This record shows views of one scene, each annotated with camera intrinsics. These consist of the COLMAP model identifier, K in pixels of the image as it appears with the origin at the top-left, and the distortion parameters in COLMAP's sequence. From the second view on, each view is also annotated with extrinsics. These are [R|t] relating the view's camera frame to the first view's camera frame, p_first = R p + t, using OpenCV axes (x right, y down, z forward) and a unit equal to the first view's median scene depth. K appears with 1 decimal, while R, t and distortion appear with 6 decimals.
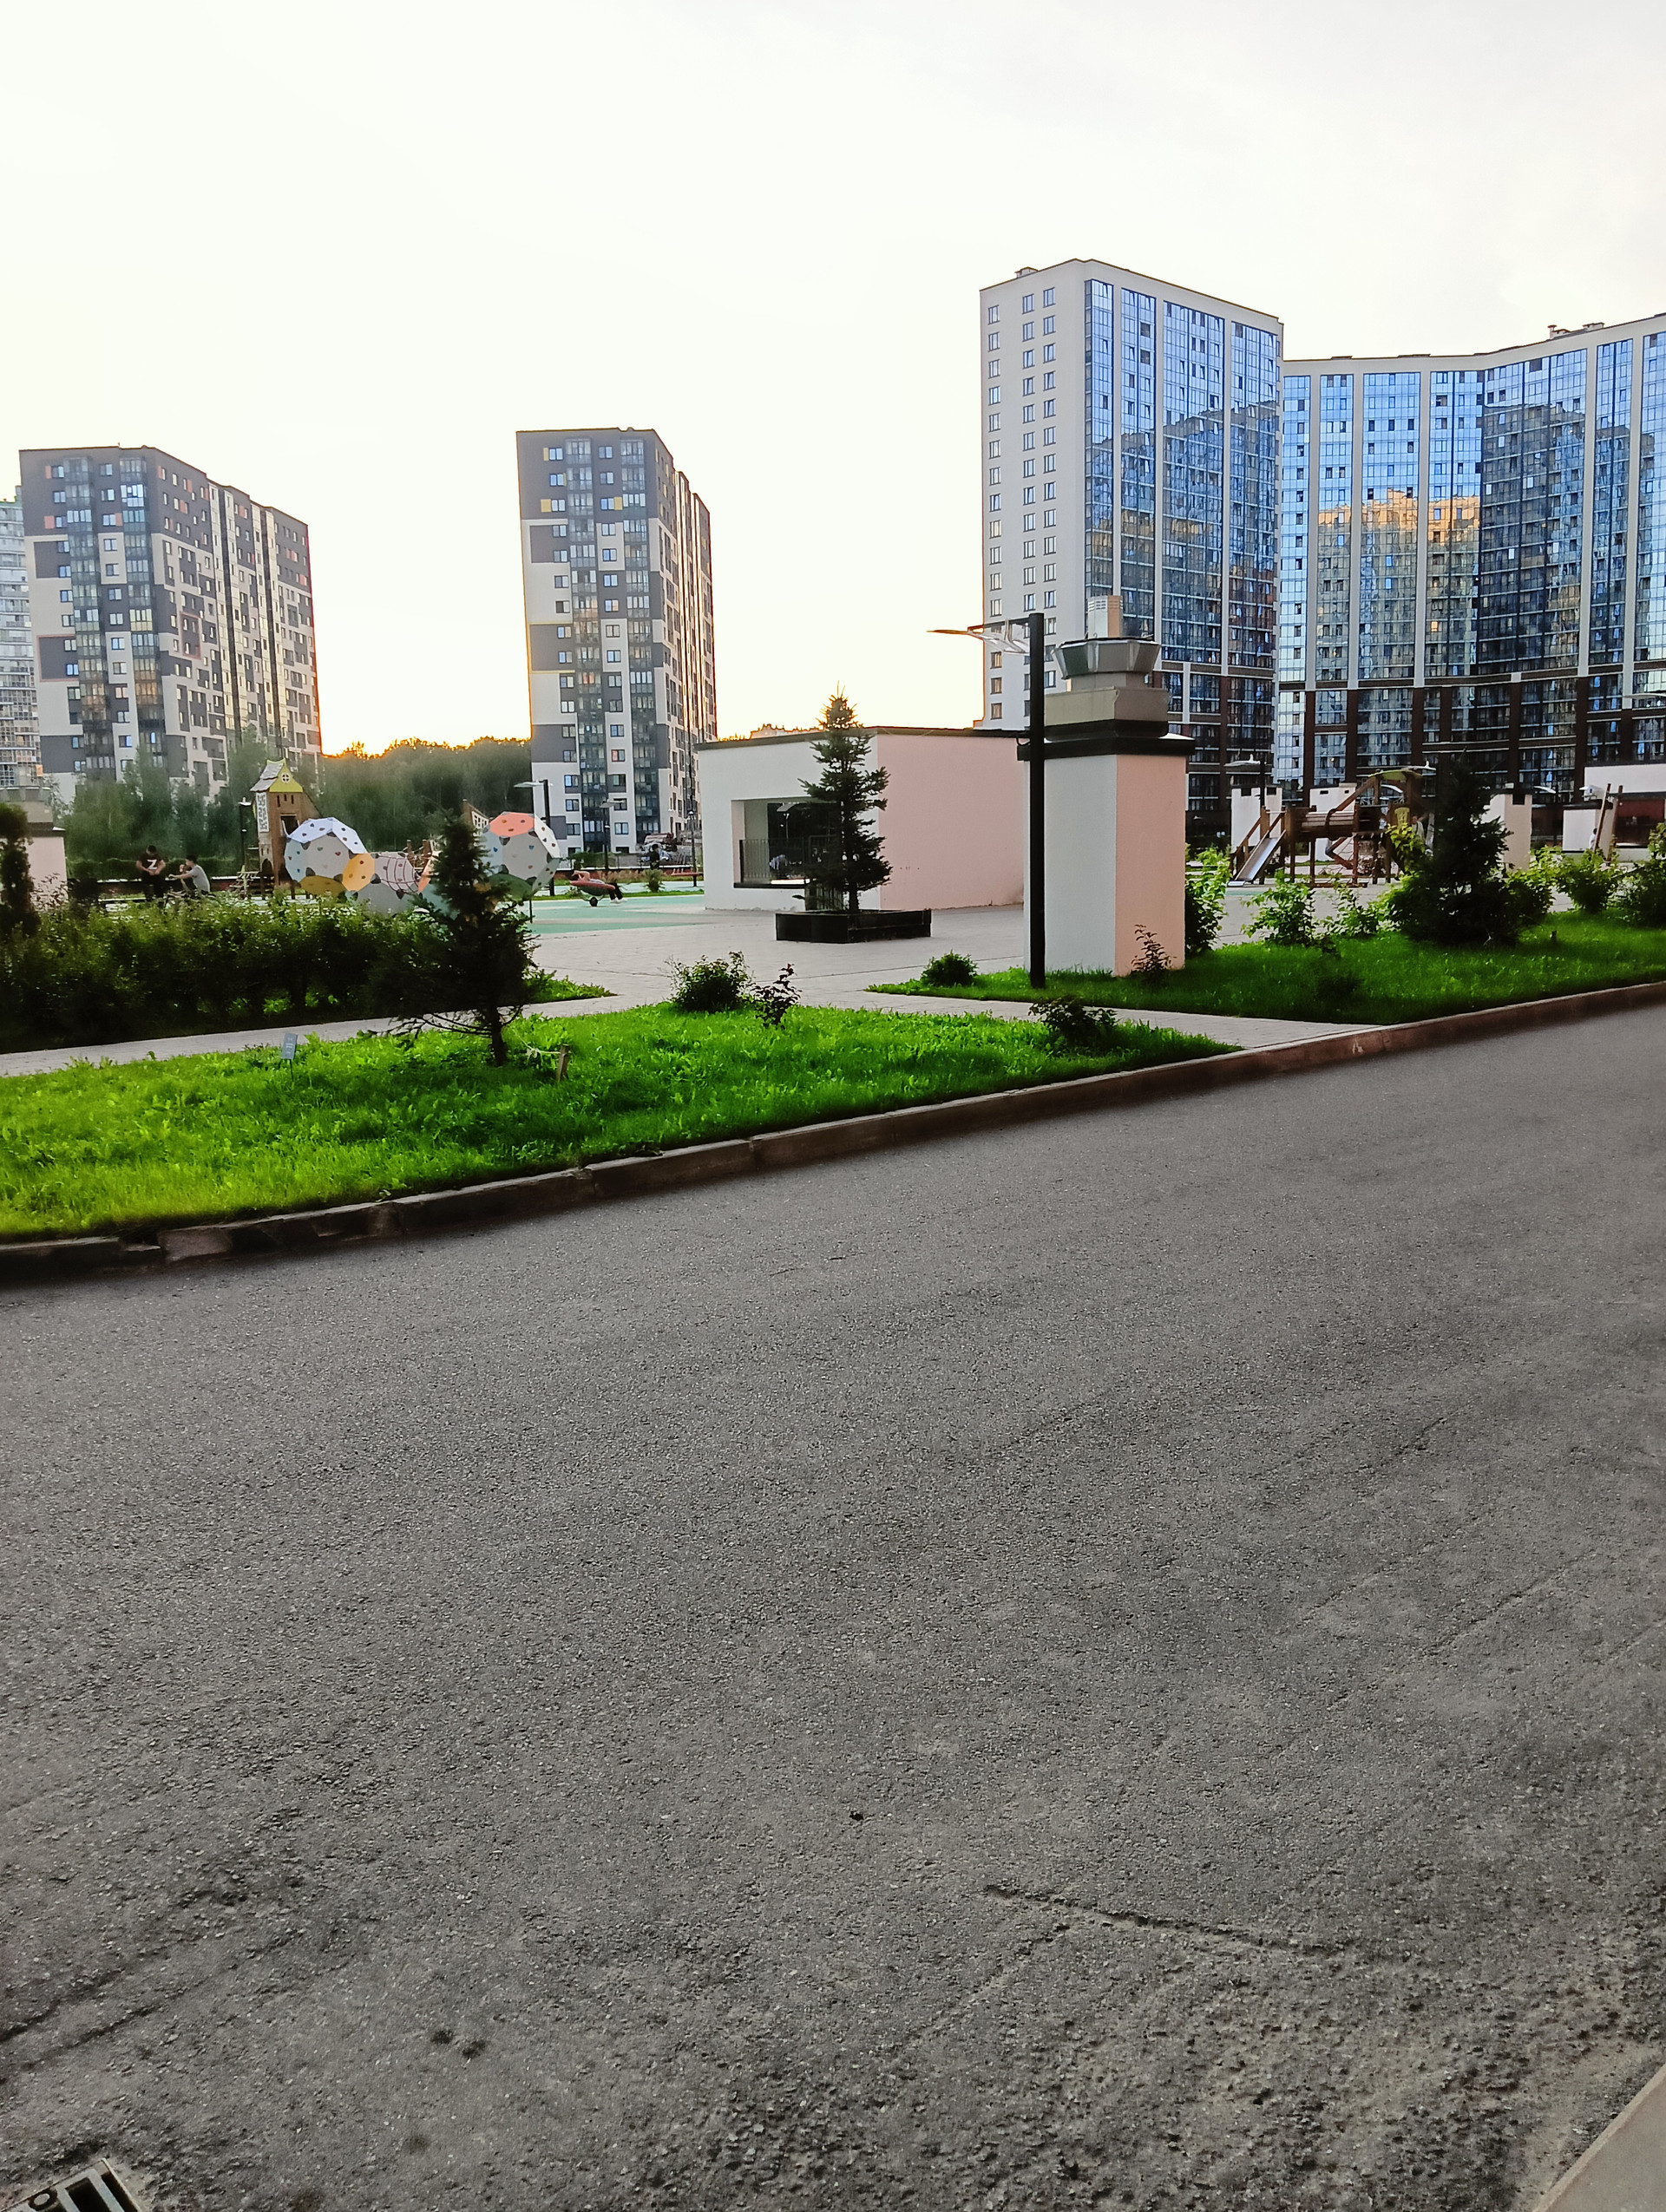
lens RADIAL K [[1781.4, 0, 831.0], [0, 1781.4, 1099.2], [0, 0, 1]] dist [0.102717, -0.227668]
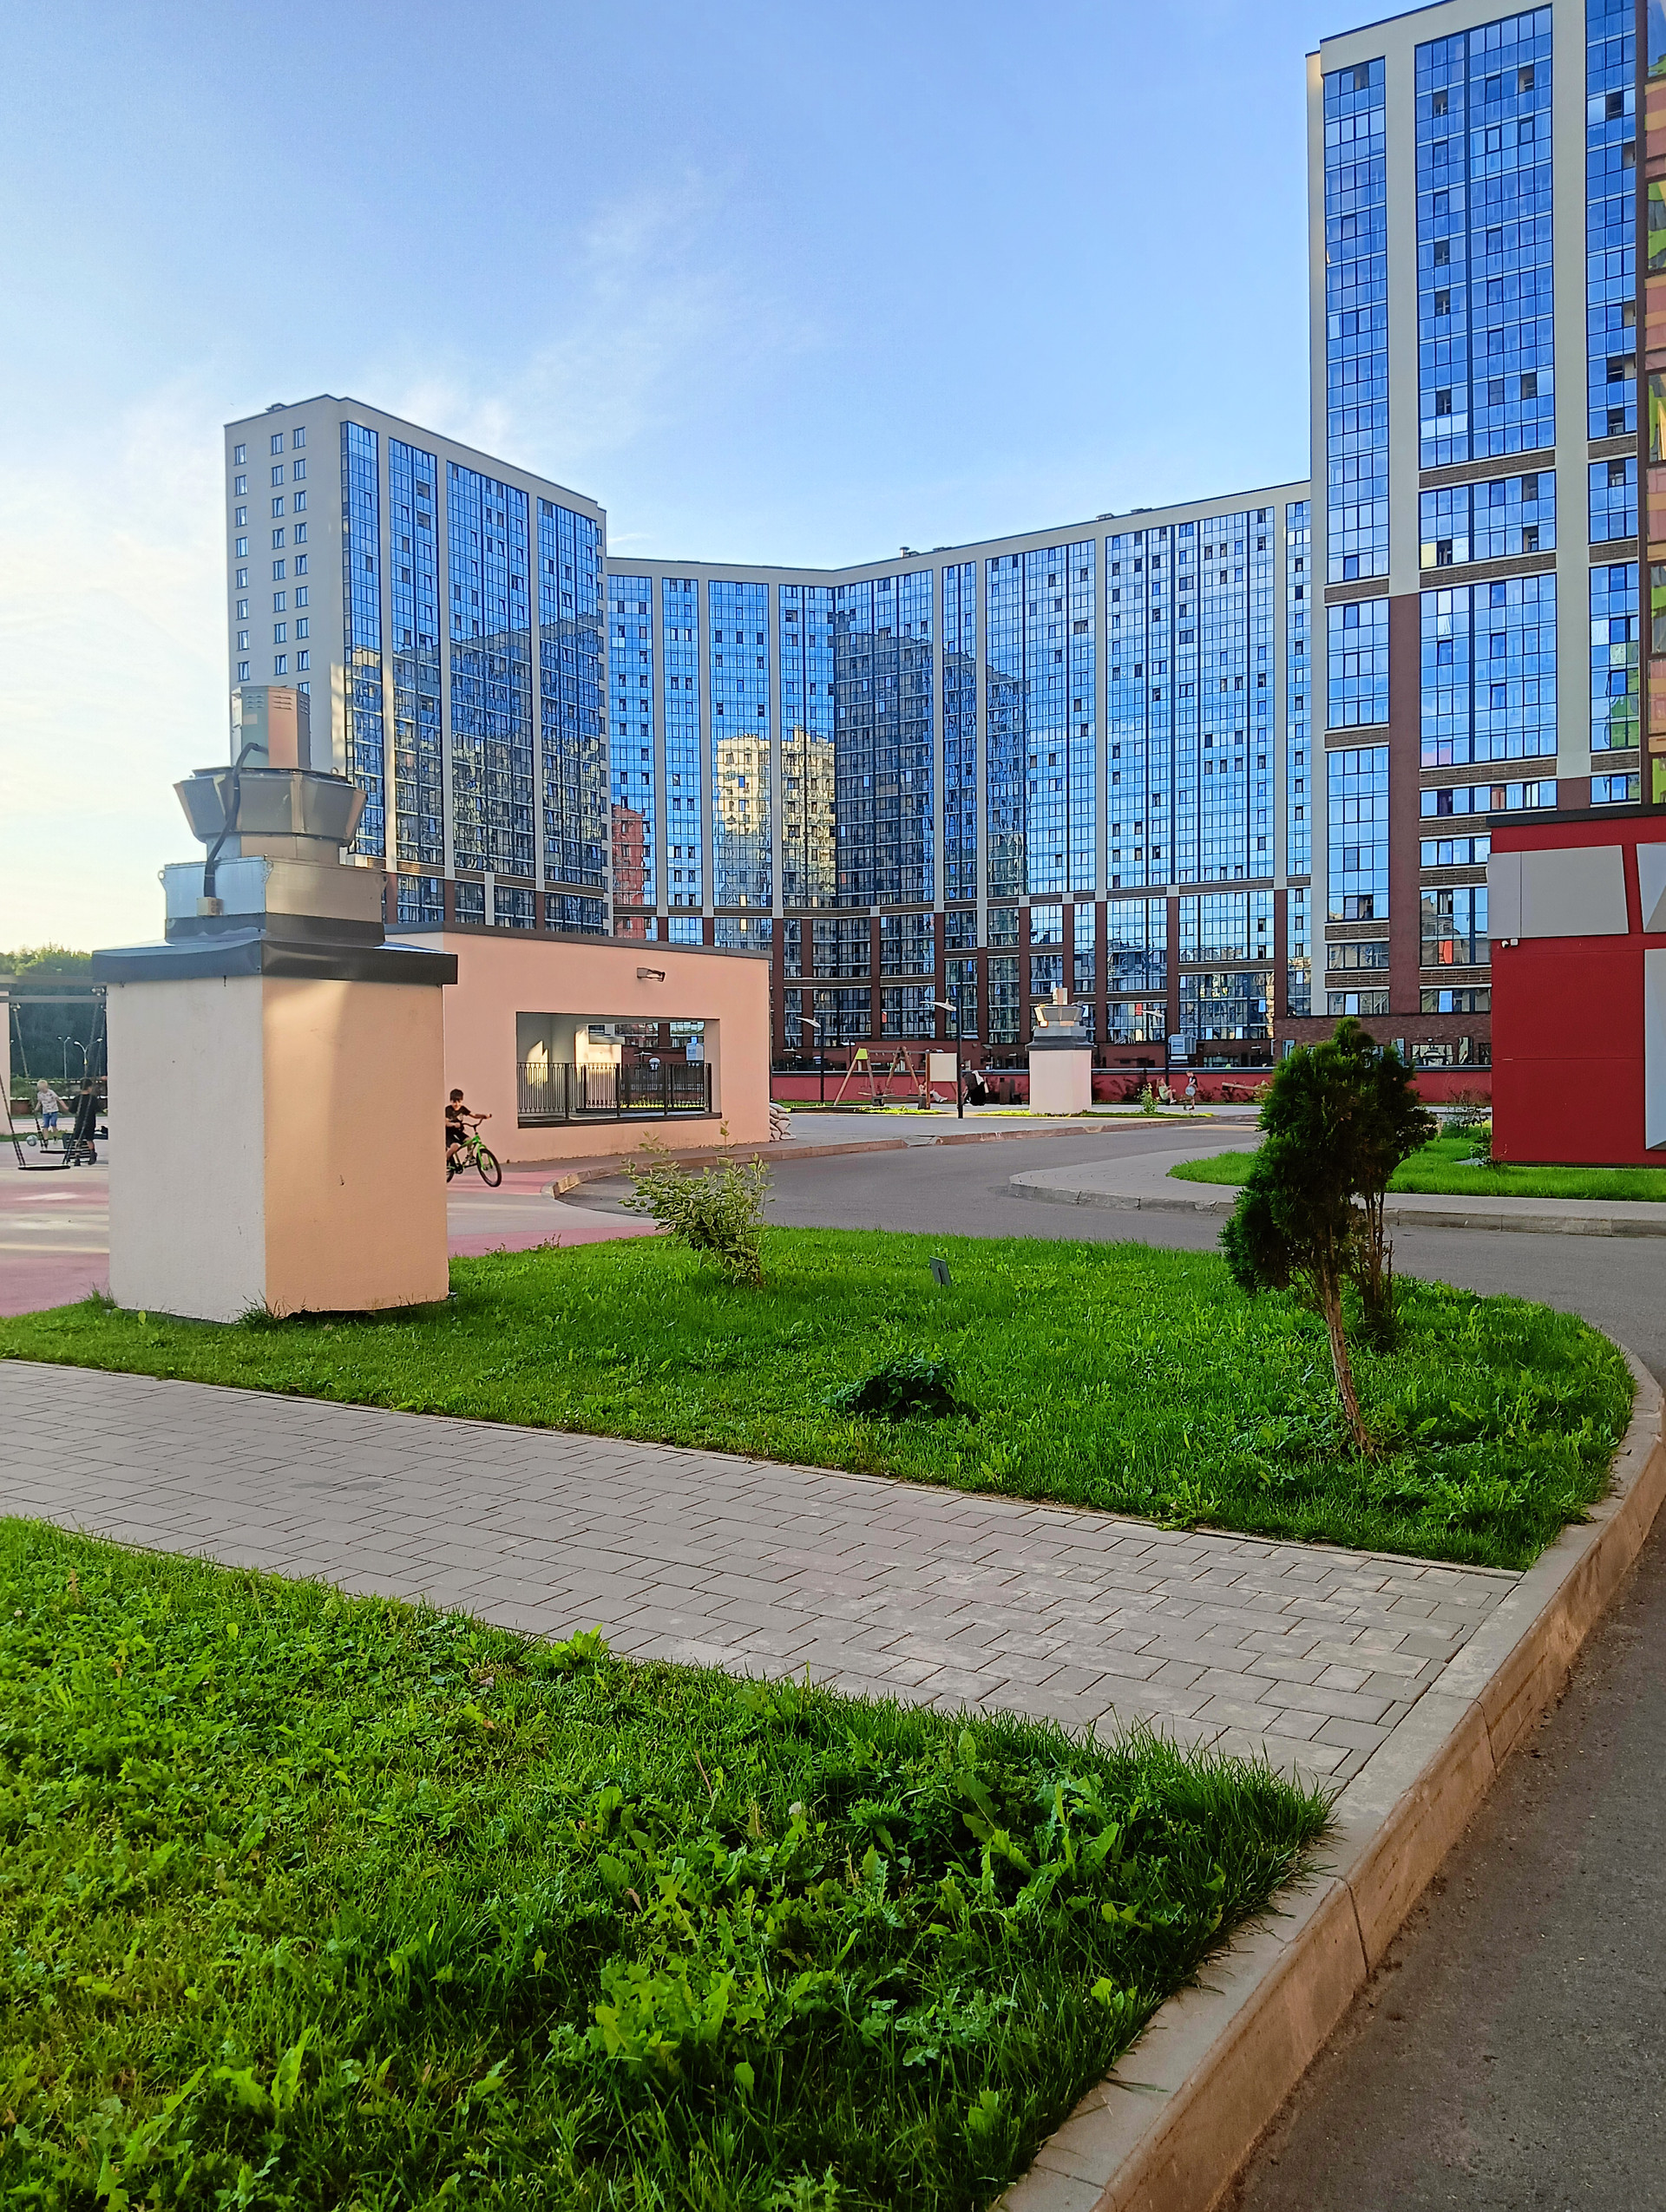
lens RADIAL K [[1781.4, 0, 831.0], [0, 1781.4, 1099.2], [0, 0, 1]] dist [0.102717, -0.227668]
pose [[0.964855, 0.012683, 0.262478, 0.129055], [0.021533, 0.991660, -0.127072, -0.024211], [-0.261901, 0.128258, 0.956534, 0.153143]]
